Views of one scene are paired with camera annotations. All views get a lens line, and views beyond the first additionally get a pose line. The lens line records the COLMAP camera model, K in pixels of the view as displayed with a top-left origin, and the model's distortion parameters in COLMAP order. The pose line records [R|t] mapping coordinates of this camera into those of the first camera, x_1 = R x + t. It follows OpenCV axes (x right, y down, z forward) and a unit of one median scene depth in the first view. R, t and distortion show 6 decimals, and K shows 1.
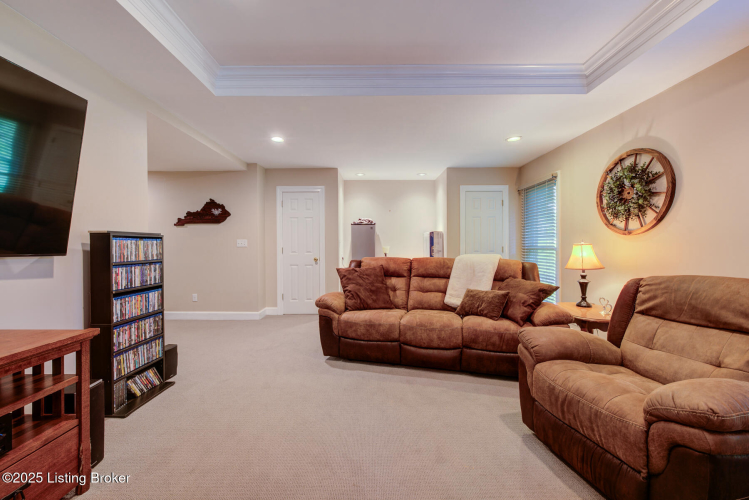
lens RADIAL K [[293.7, 0, 372.7], [0, 293.7, 249.3], [0, 0, 1]] dist [-0.000098, 0.000005]
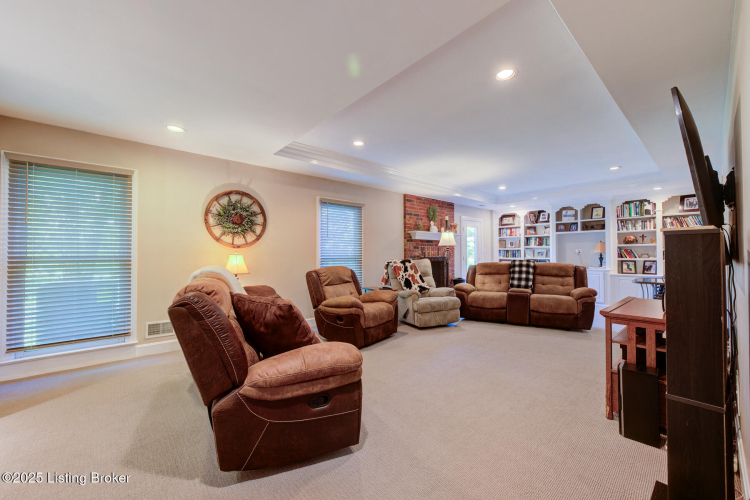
lens RADIAL K [[294.1, 0, 374.6], [0, 294.1, 250.0], [0, 0, 1]] dist [-0.000098, 0.000005]
pose [[-0.643448, 0.013547, 0.765370, -0.740310], [0.009831, 0.999907, -0.009433, -0.018508], [-0.765427, 0.001454, -0.643522, 1.532687]]
